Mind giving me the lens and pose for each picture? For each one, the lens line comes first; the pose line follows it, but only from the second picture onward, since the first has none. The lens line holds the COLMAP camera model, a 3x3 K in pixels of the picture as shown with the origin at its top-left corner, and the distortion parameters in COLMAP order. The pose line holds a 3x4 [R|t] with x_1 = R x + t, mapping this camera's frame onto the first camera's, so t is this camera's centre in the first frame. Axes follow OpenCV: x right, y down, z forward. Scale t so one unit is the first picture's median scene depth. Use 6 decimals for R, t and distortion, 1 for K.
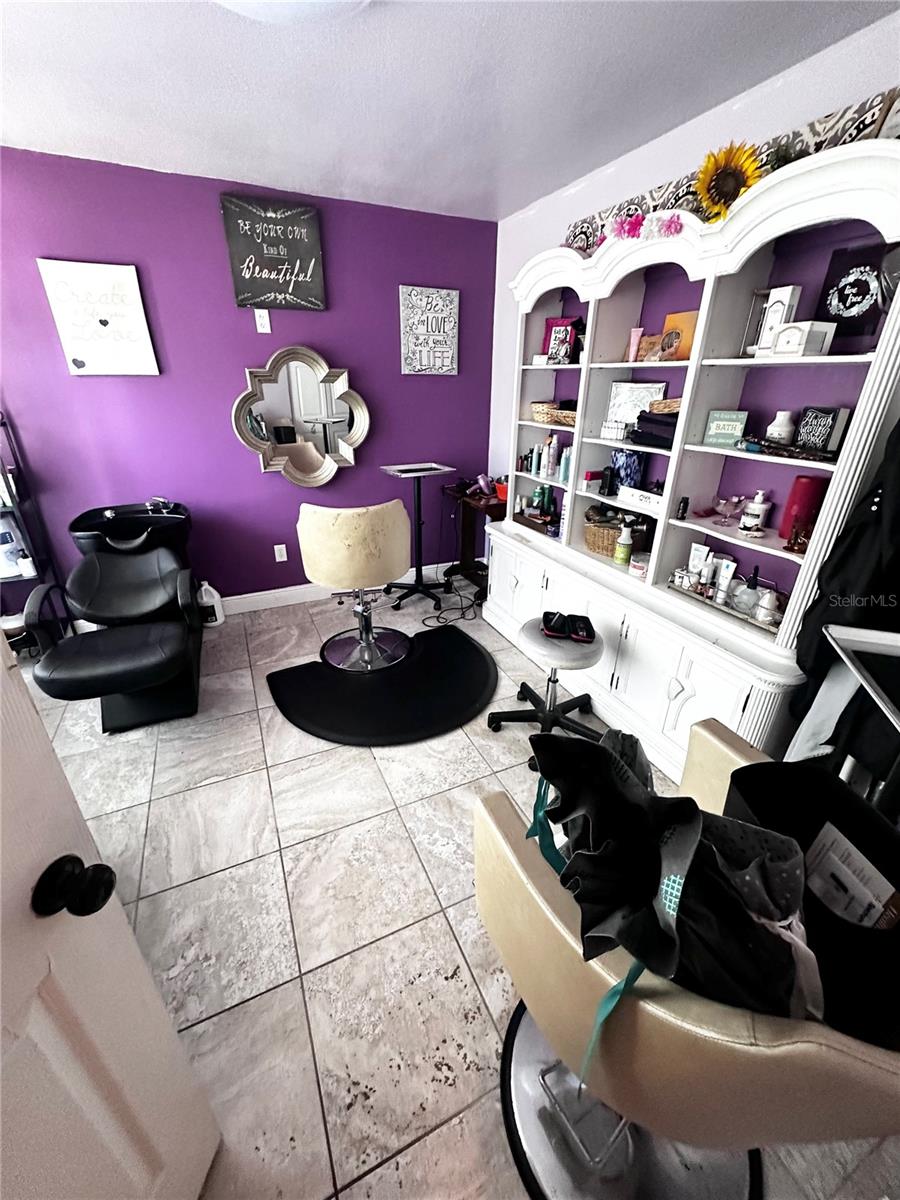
lens RADIAL K [[479.3, 0, 450.0], [0, 479.3, 600.0], [0, 0, 1]] dist [0.000059, 0.000119]
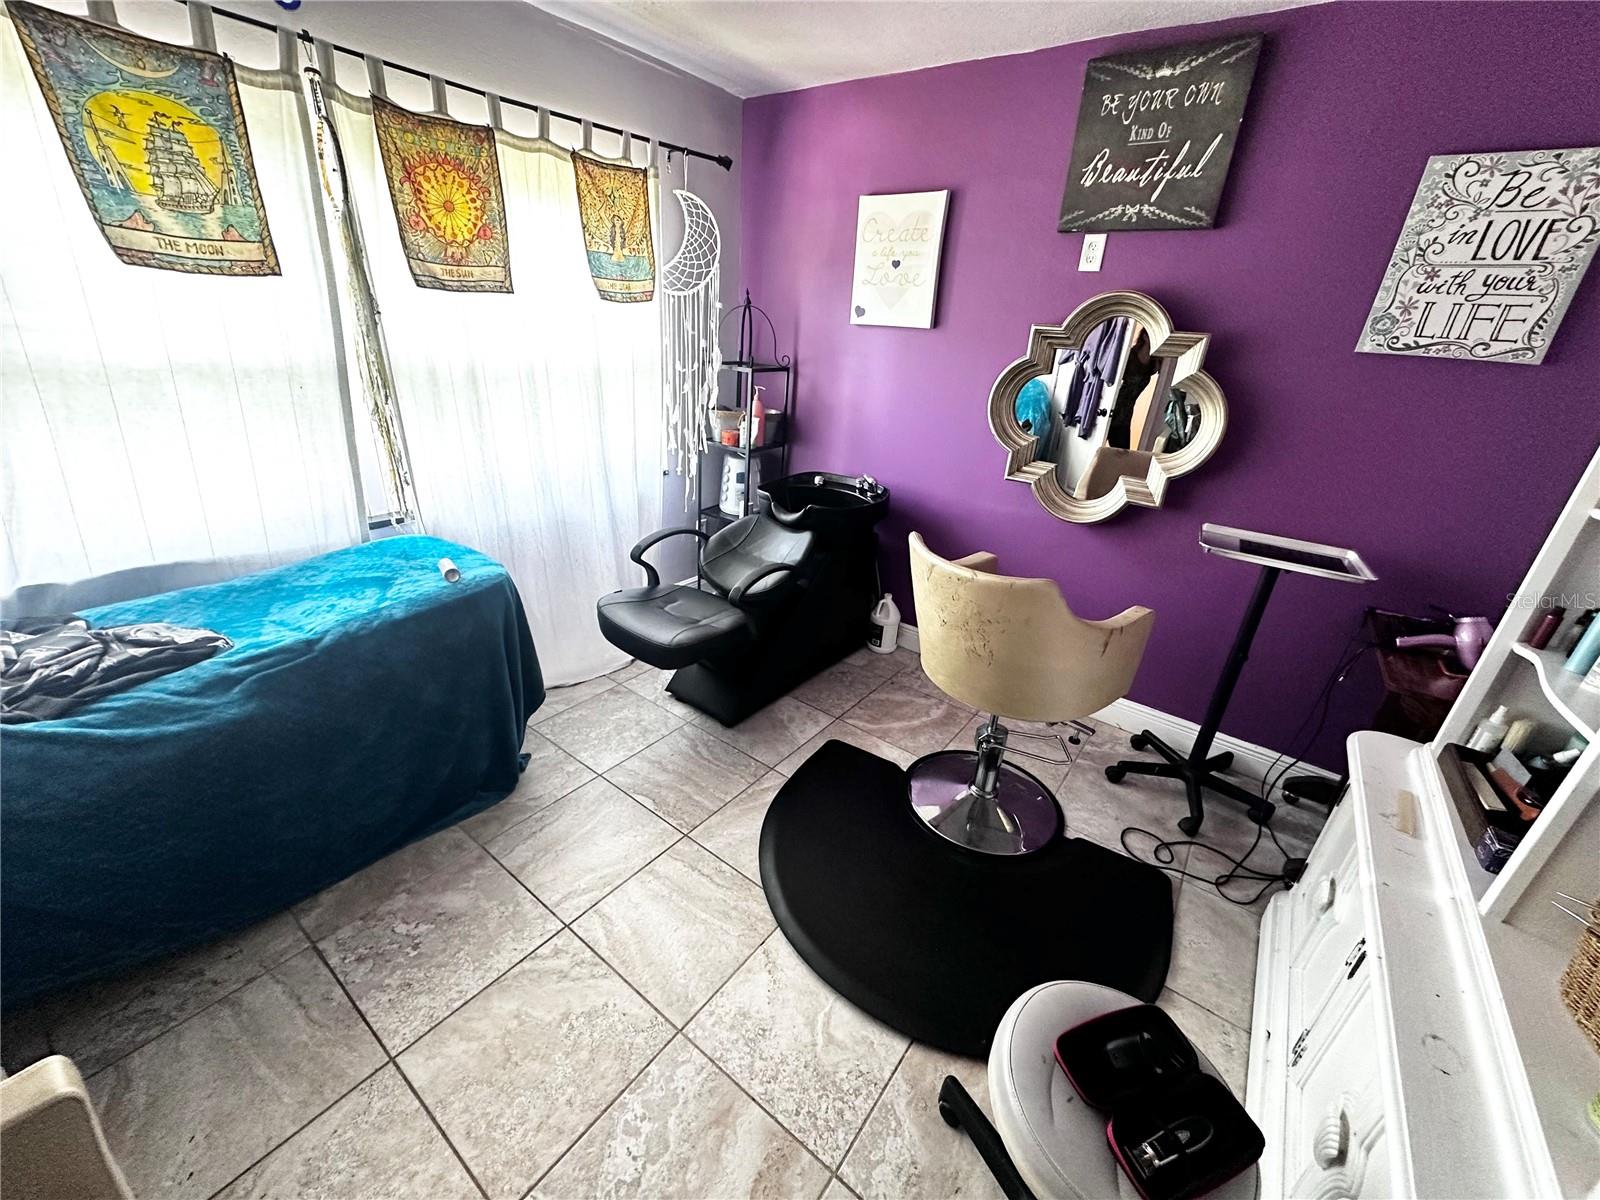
lens RADIAL K [[639.1, 0, 797.8], [0, 639.1, 597.3], [0, 0, 1]] dist [0.000059, 0.000119]
pose [[0.469636, 0.376136, -0.798726, 0.265613], [-0.422059, 0.890278, 0.171088, -0.167498], [0.775441, 0.256760, 0.576859, 0.346511]]
